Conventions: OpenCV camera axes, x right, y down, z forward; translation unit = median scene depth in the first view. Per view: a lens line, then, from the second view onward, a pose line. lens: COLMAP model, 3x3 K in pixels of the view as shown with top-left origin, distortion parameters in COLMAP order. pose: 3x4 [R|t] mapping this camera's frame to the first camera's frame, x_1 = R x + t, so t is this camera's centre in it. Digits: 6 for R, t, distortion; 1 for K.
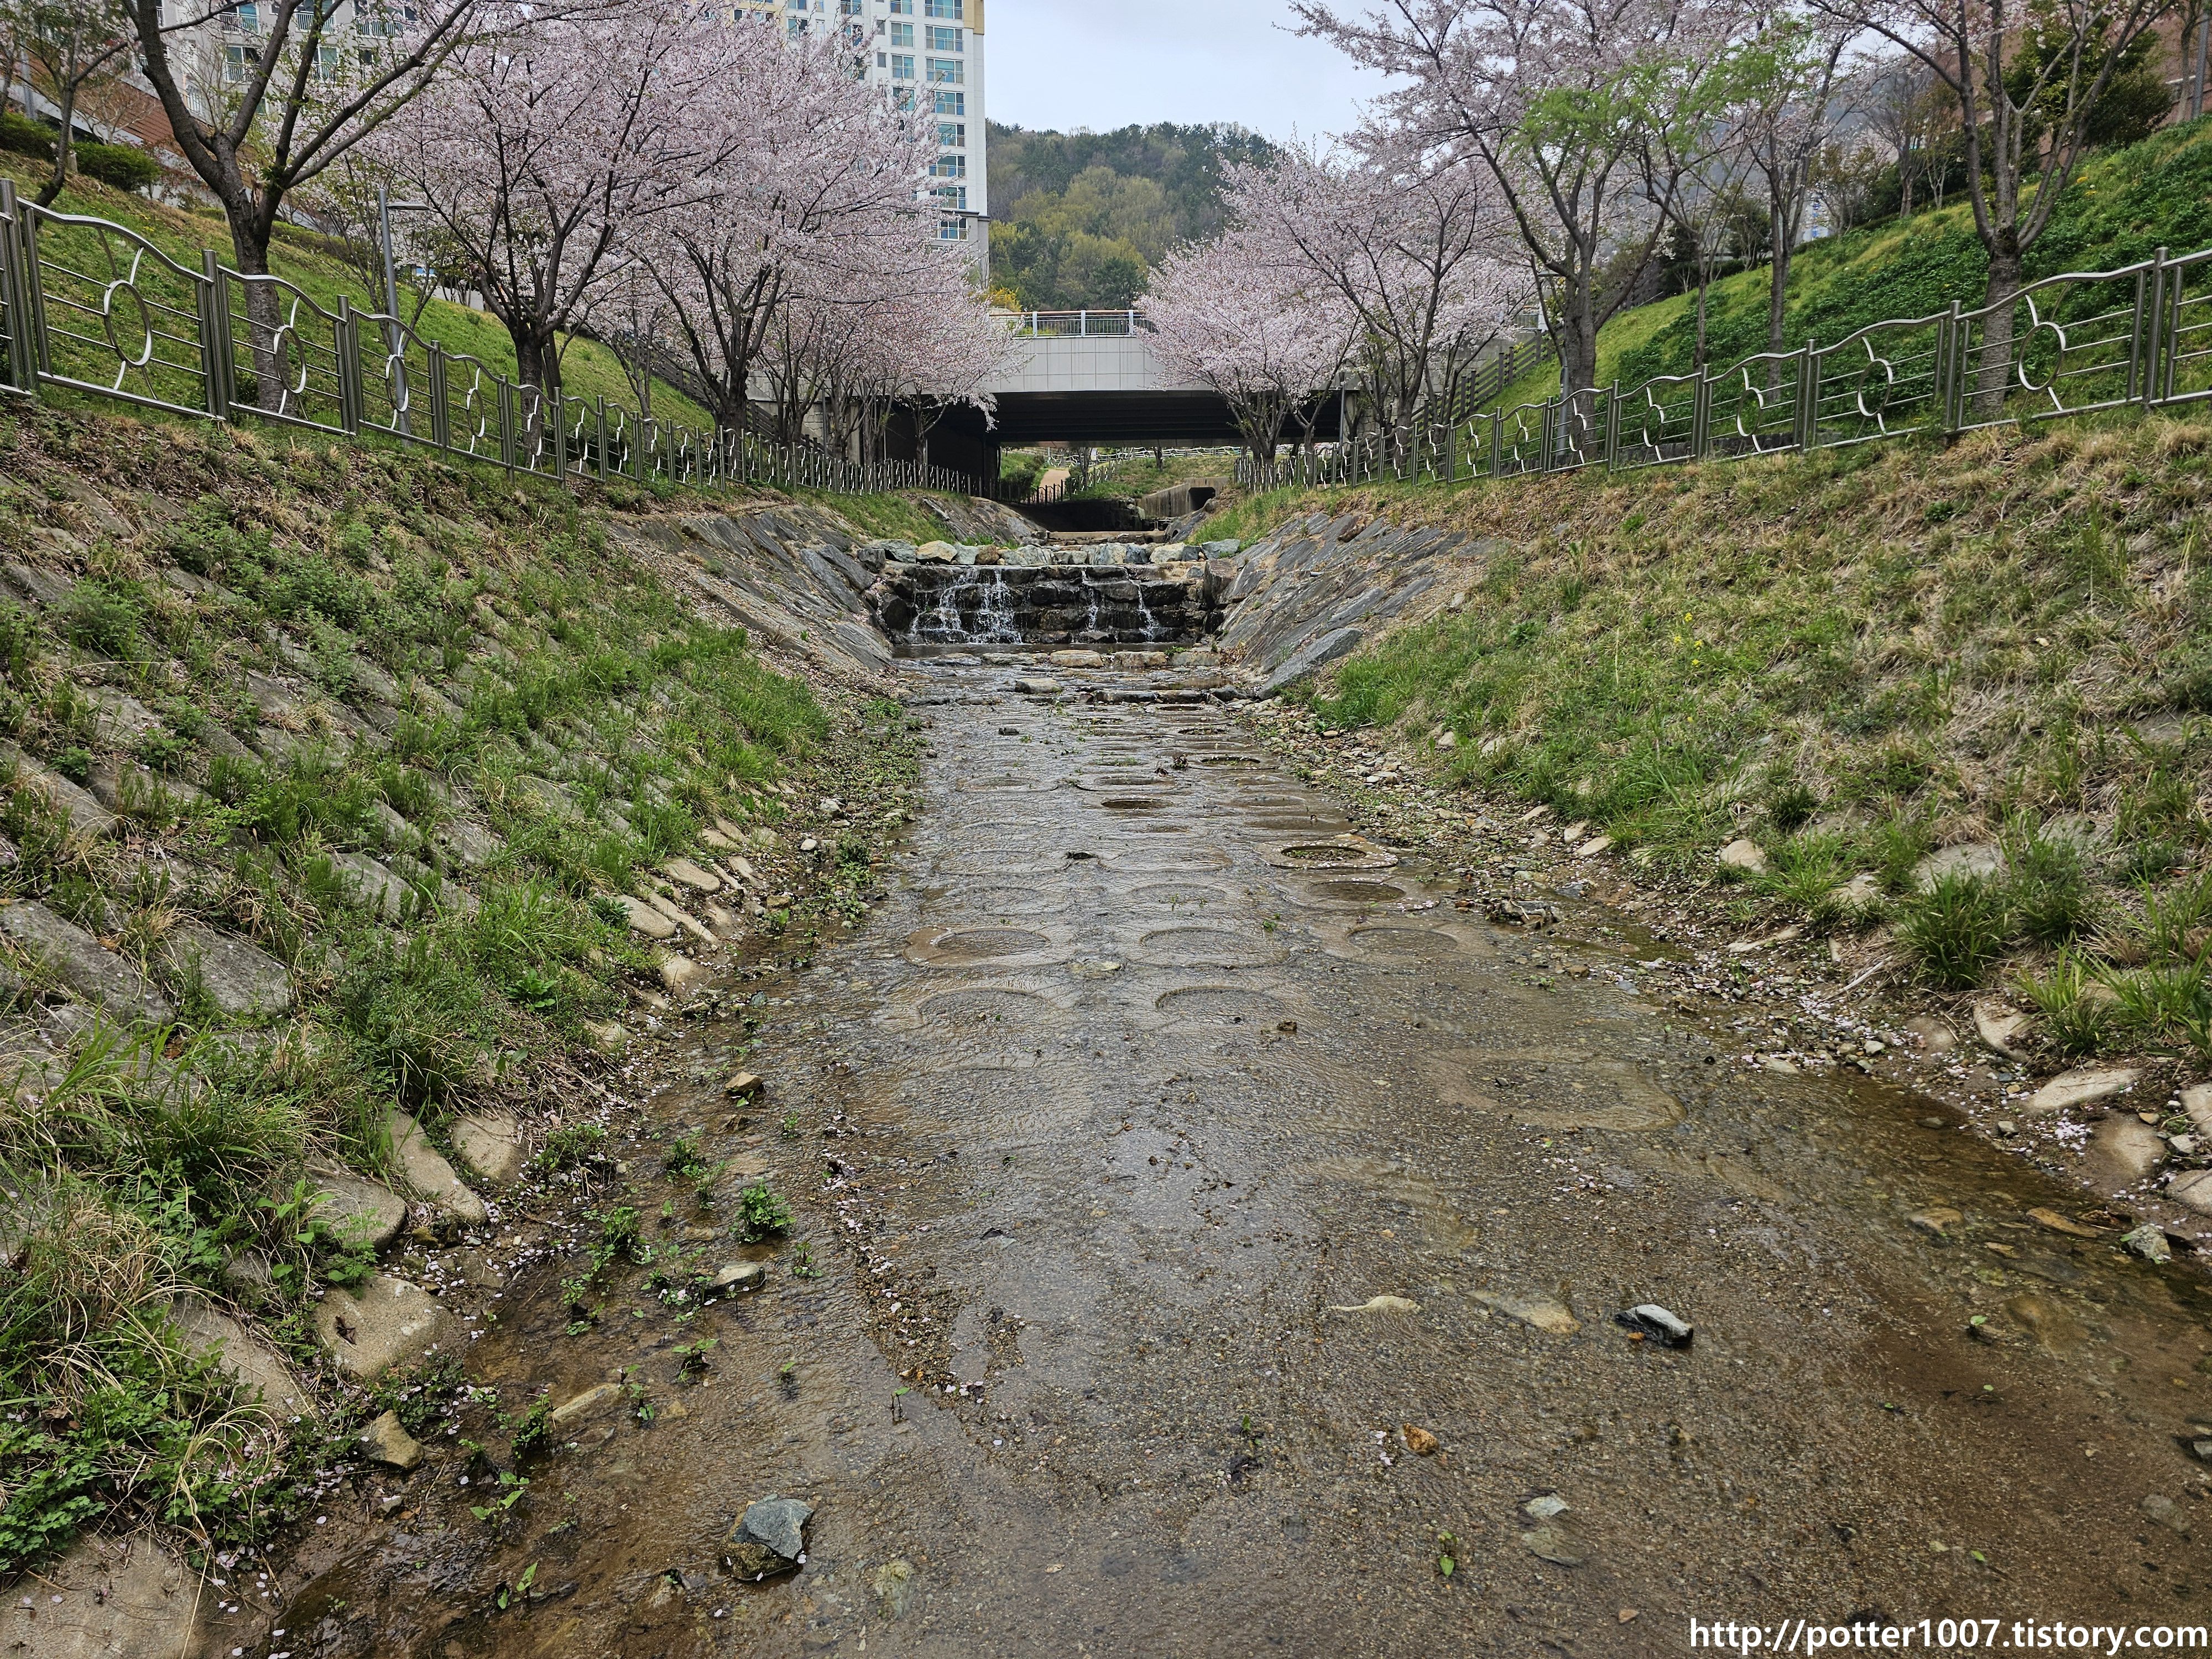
lens RADIAL K [[1576.7, 0, 1106.0], [0, 1576.7, 829.5], [0, 0, 1]] dist [0.033723, -0.002550]
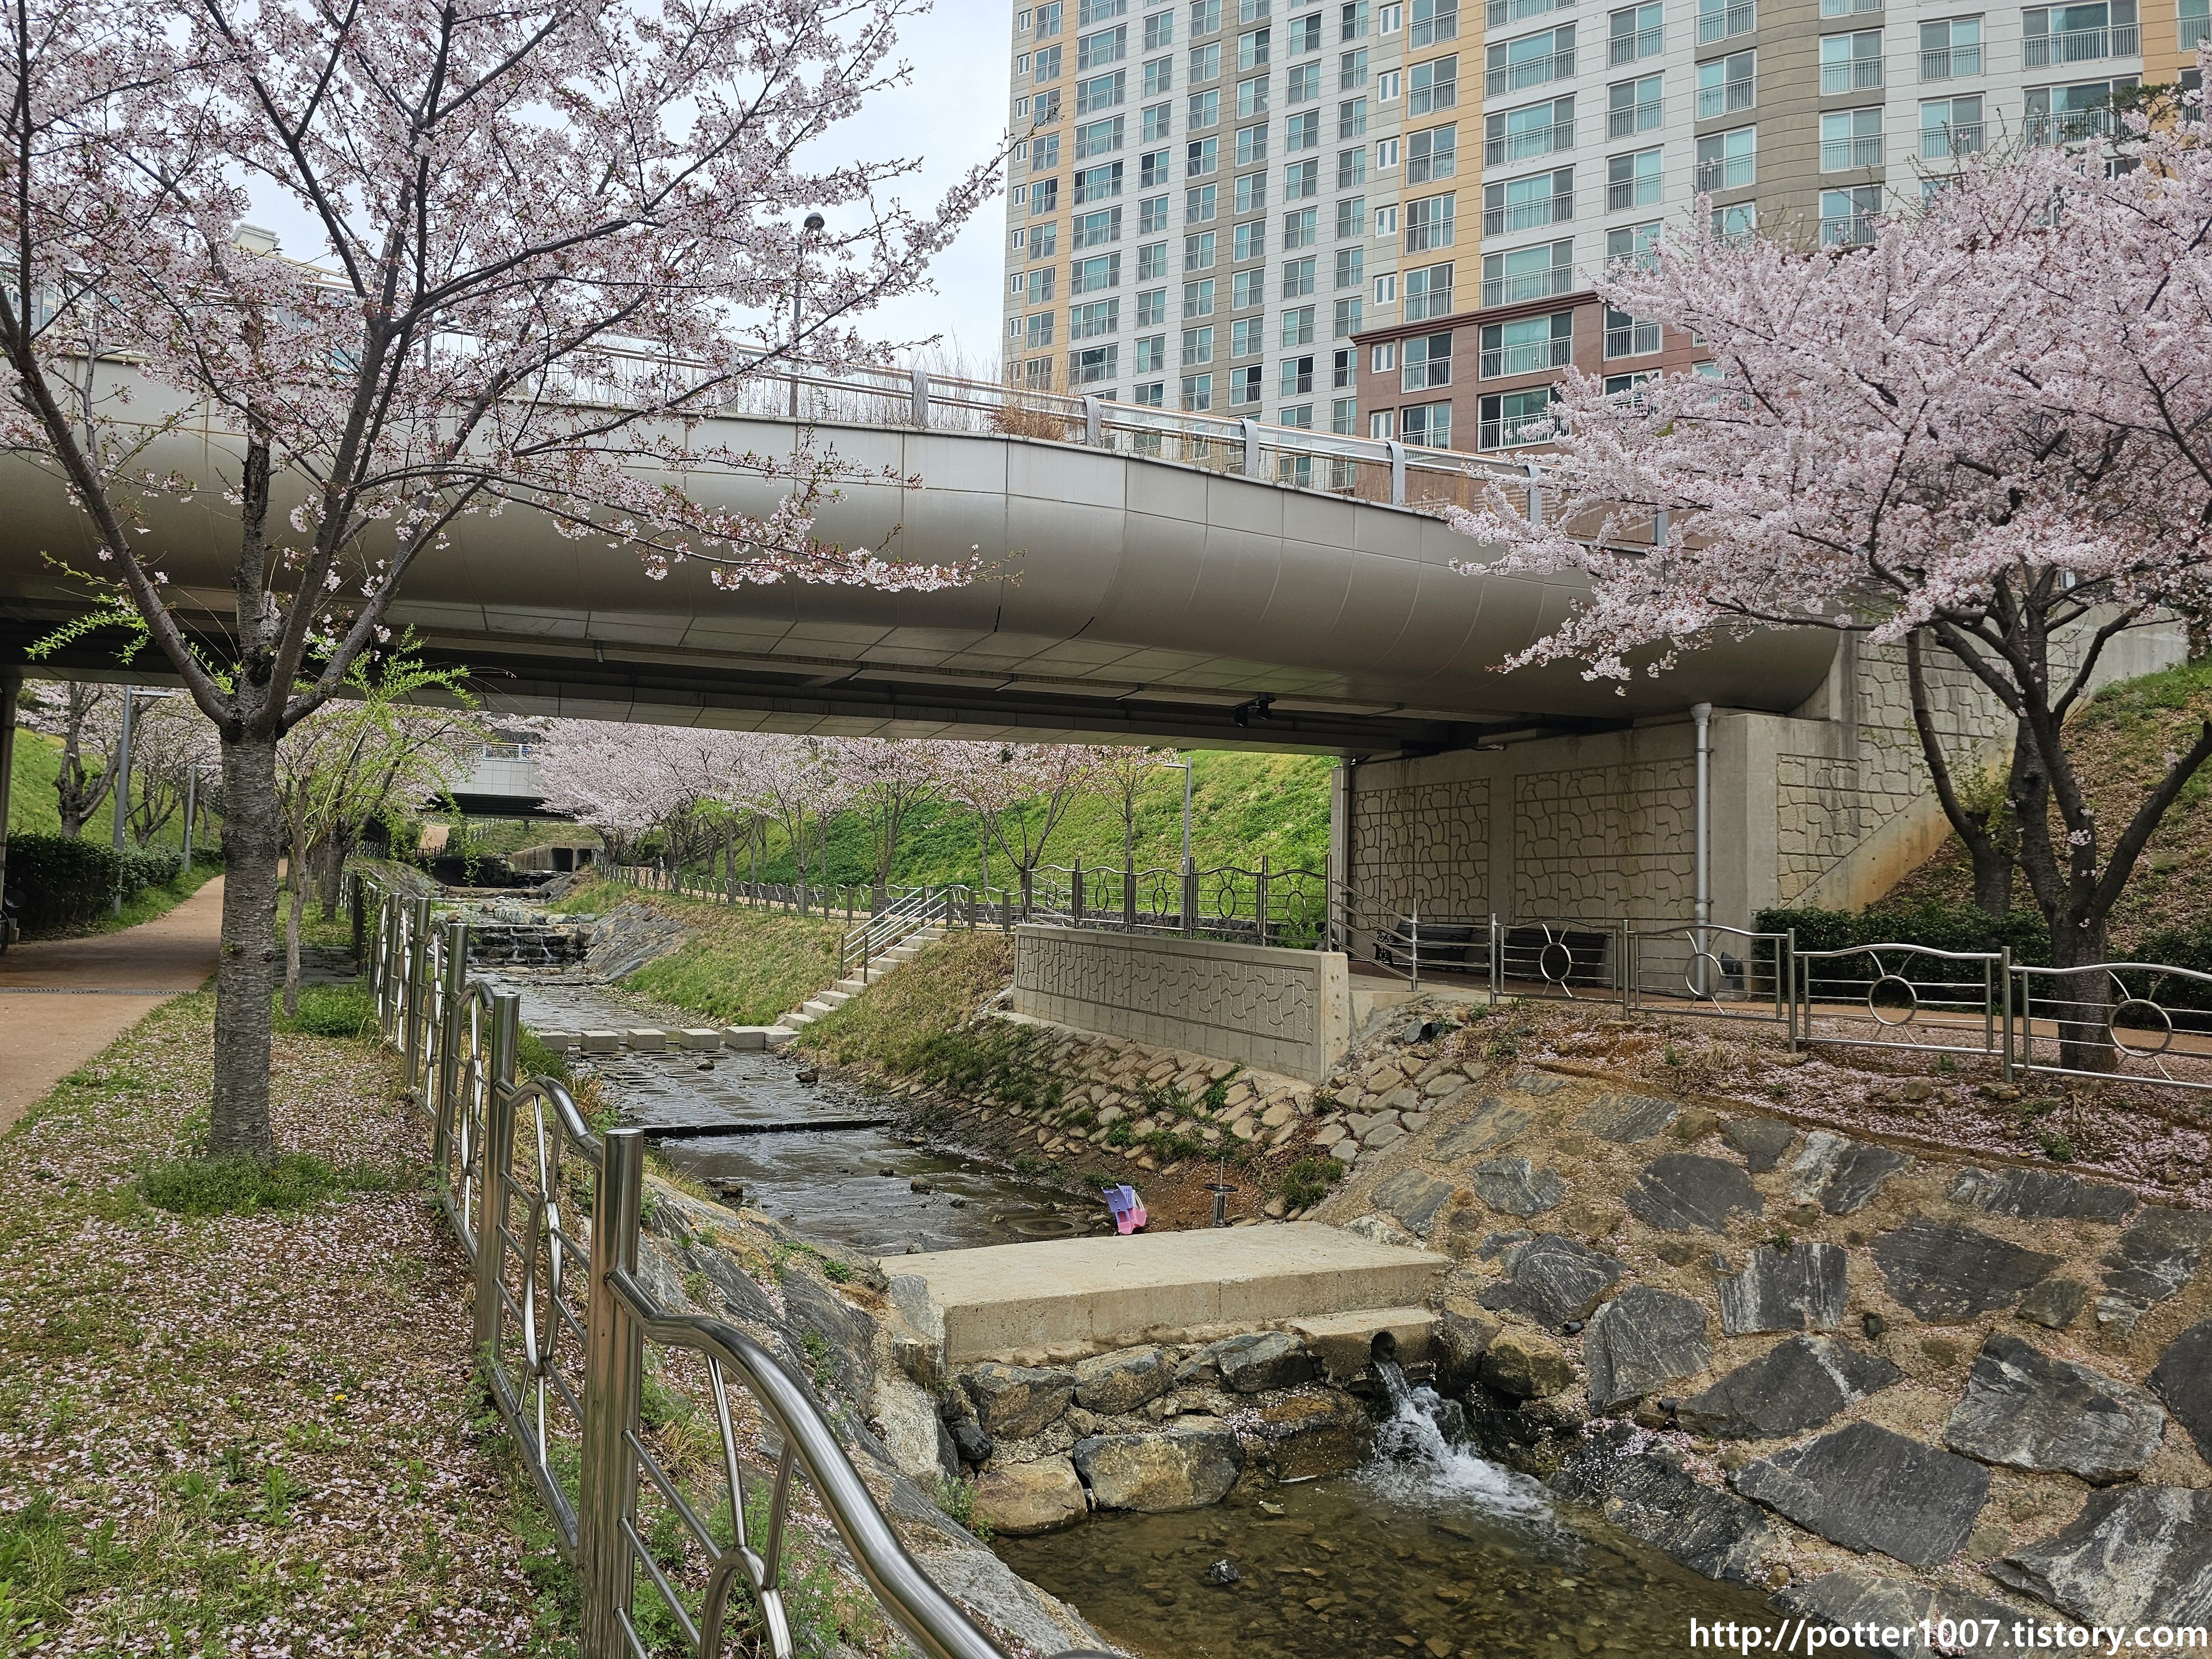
lens RADIAL K [[1576.7, 0, 1106.0], [0, 1576.7, 829.5], [0, 0, 1]] dist [0.033723, -0.002550]
pose [[0.921015, 0.045878, 0.386816, -0.101576], [0.035687, 0.978926, -0.201075, 0.140305], [-0.387889, 0.198997, 0.899968, -1.095005]]
